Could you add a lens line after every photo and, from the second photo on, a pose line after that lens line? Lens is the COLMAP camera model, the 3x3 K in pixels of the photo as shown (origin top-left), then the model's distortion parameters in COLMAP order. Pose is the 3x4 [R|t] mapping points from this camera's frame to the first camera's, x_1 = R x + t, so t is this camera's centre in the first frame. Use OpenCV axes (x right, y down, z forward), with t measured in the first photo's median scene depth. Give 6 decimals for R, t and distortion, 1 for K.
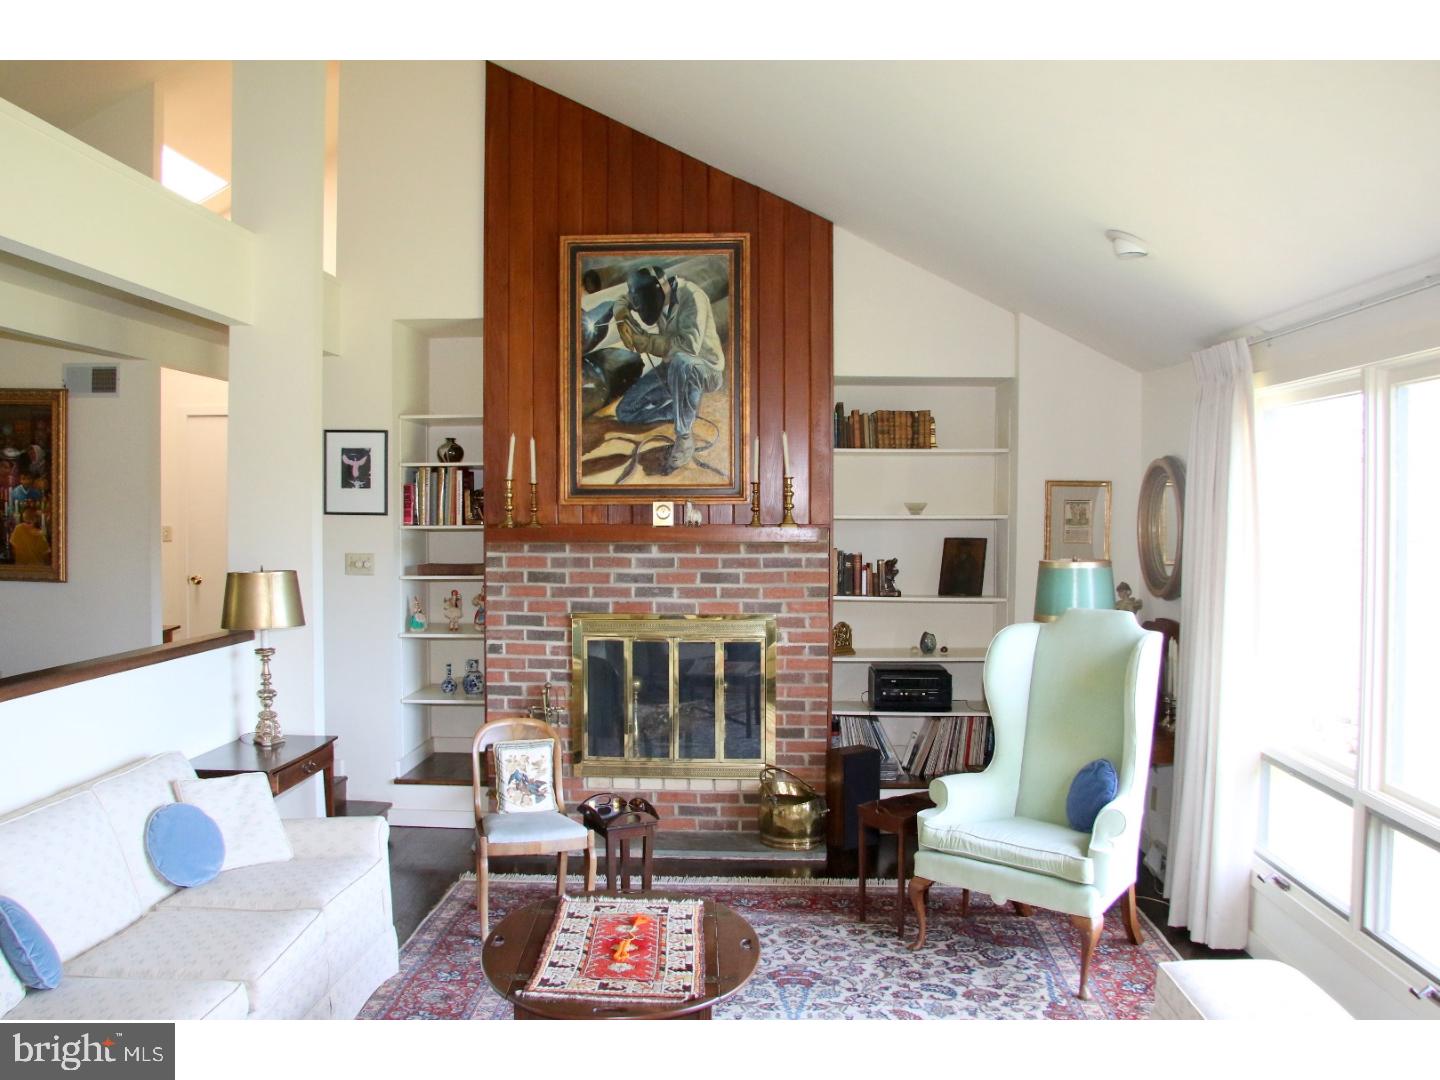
lens RADIAL K [[1197.8, 0, 717.5], [0, 1197.8, 541.7], [0, 0, 1]] dist [-0.060486, -0.007168]
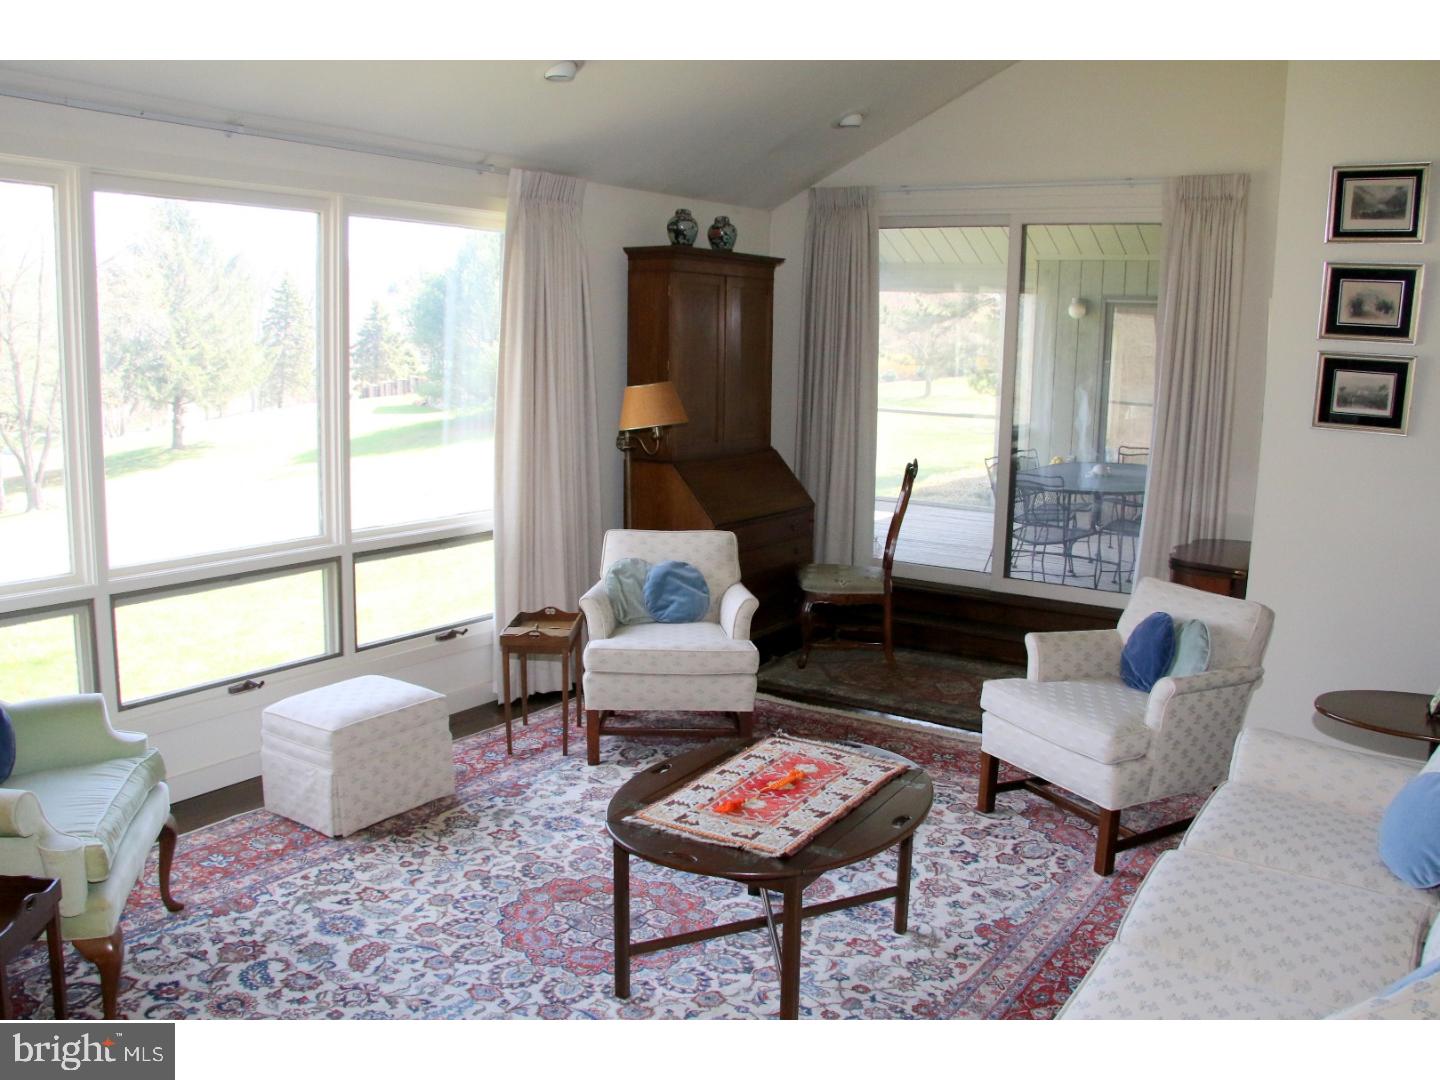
lens RADIAL K [[1197.8, 0, 719.9], [0, 1197.8, 540.3], [0, 0, 1]] dist [-0.060486, -0.007168]
pose [[-0.846811, -0.113726, 0.519593, -0.478079], [-0.008634, 0.979685, 0.200356, -0.040228], [-0.531823, 0.165178, -0.830590, 1.668664]]
